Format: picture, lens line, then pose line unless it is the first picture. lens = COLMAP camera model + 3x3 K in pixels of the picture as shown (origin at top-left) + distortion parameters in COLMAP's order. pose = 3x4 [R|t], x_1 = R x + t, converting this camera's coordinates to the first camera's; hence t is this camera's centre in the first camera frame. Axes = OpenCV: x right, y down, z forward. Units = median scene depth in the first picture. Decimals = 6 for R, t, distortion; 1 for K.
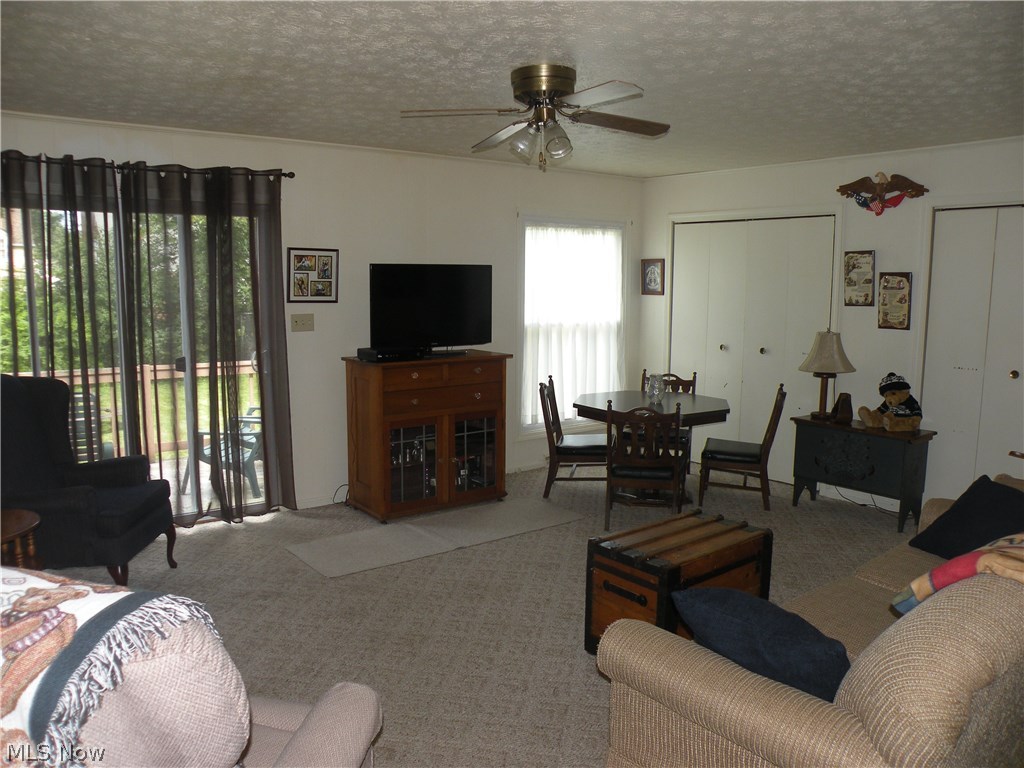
lens RADIAL K [[809.2, 0, 512.0], [0, 809.2, 384.0], [0, 0, 1]] dist [-0.166287, 0.146687]
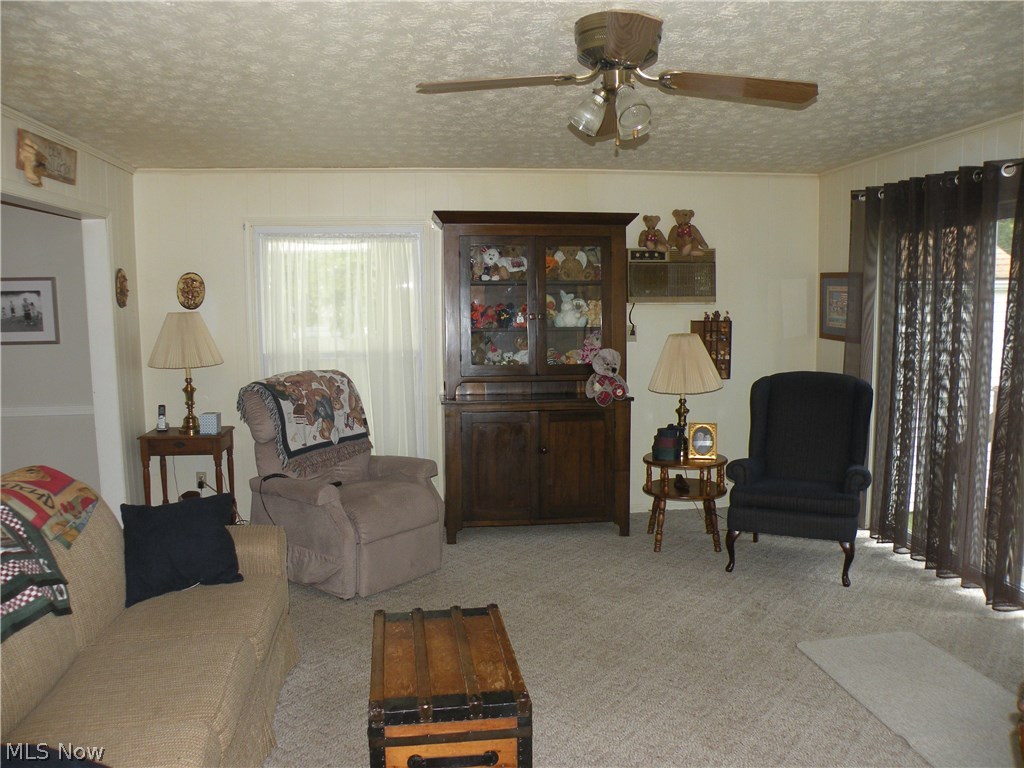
lens RADIAL K [[809.2, 0, 512.0], [0, 809.2, 384.0], [0, 0, 1]] dist [-0.166287, 0.146687]
pose [[-0.509388, 0.089632, -0.855856, 0.509326], [-0.104583, 0.980740, 0.164956, -0.113666], [0.854158, 0.173535, -0.490204, 0.897608]]
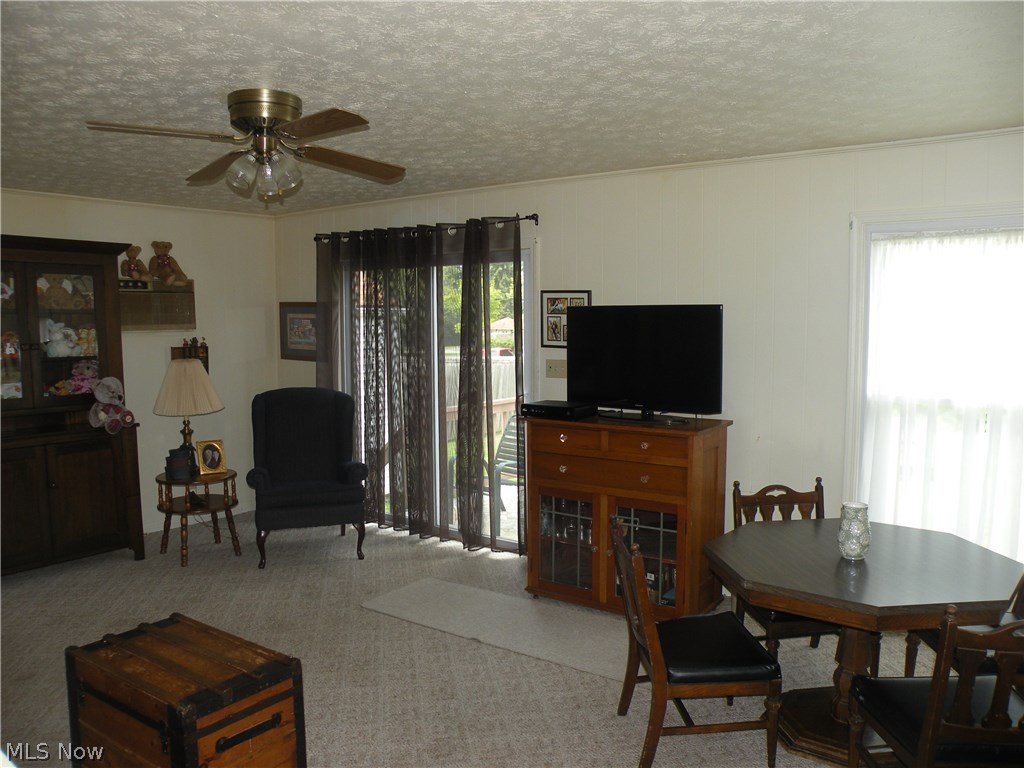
lens RADIAL K [[809.2, 0, 512.0], [0, 809.2, 384.0], [0, 0, 1]] dist [-0.166287, 0.146687]
pose [[0.279735, 0.070647, -0.957474, 0.666408], [-0.118656, 0.992187, 0.038542, -0.092287], [0.952717, 0.102829, 0.285932, 0.698750]]
